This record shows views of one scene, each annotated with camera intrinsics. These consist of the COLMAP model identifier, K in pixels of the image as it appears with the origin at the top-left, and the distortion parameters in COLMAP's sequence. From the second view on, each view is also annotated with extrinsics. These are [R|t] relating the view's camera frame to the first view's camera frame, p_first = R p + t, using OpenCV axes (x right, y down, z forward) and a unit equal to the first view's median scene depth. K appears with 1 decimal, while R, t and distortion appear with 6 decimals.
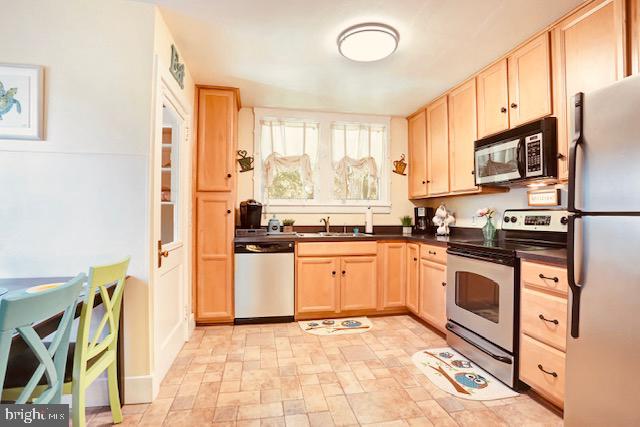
lens RADIAL K [[323.1, 0, 319.2], [0, 323.1, 211.9], [0, 0, 1]] dist [-0.067769, 0.026322]
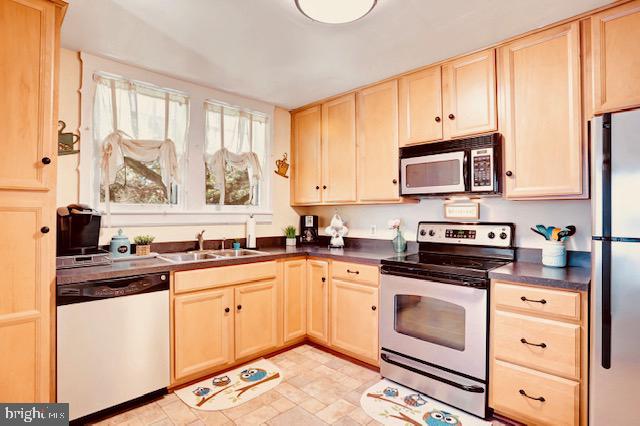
lens RADIAL K [[323.1, 0, 319.2], [0, 323.1, 211.4], [0, 0, 1]] dist [-0.067769, 0.026322]
pose [[0.824605, 0.005070, 0.565687, -0.187152], [-0.005723, 0.999983, -0.000621, -0.030051], [-0.565681, -0.002725, 0.824620, 0.299677]]
